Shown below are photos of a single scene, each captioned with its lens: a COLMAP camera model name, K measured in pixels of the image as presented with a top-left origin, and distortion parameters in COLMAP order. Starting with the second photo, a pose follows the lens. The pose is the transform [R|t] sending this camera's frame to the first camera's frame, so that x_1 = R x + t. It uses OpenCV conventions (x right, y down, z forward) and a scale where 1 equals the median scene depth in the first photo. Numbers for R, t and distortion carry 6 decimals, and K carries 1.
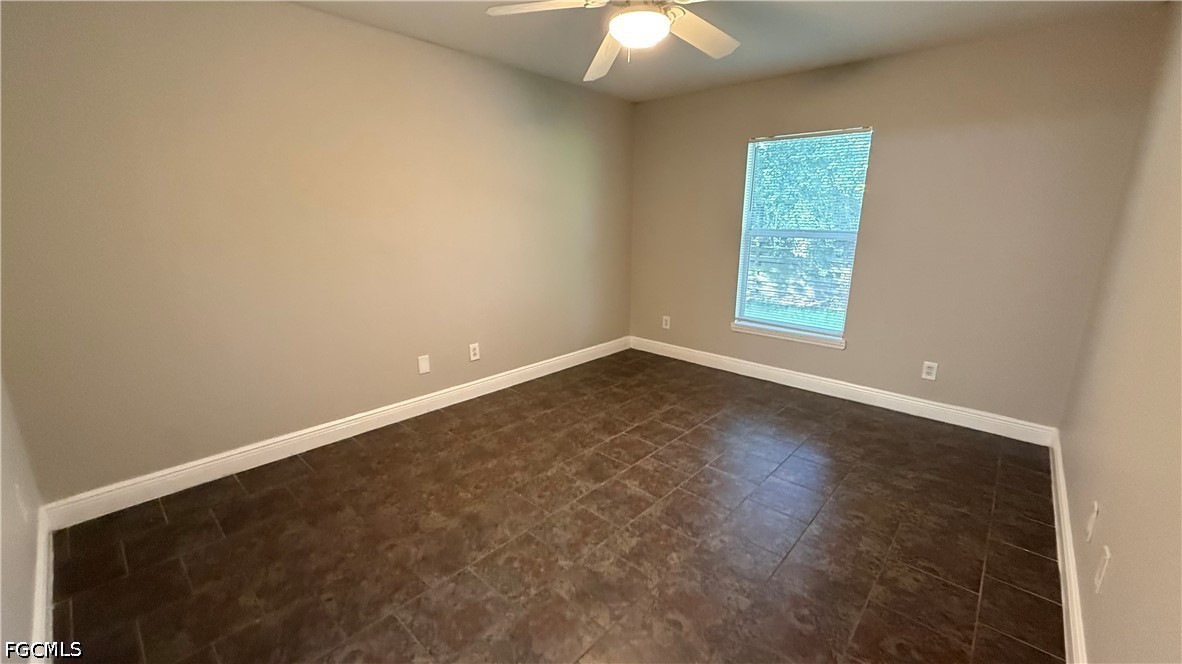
lens RADIAL K [[473.7, 0, 591.4], [0, 473.7, 335.0], [0, 0, 1]] dist [-0.001860, -0.000079]
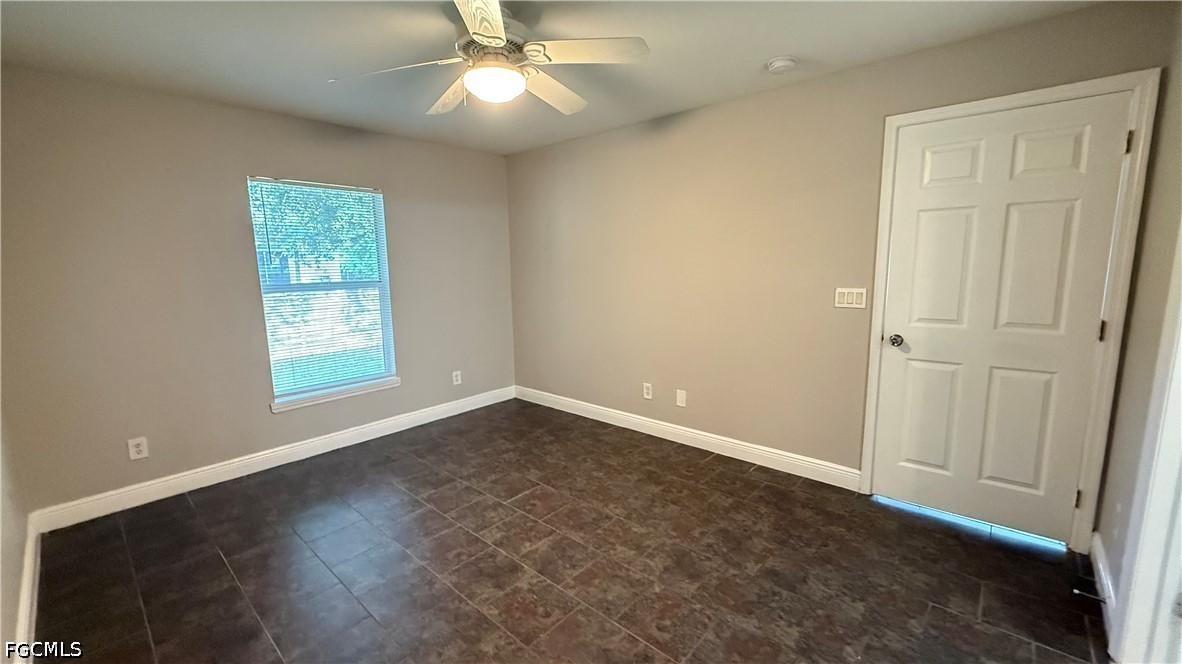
lens RADIAL K [[473.7, 0, 592.5], [0, 473.7, 329.2], [0, 0, 1]] dist [-0.001860, -0.000079]
pose [[-0.017062, -0.150102, 0.988523, -0.733126], [0.259708, 0.954068, 0.149353, -0.192991], [-0.965537, 0.259275, 0.022705, 0.698206]]
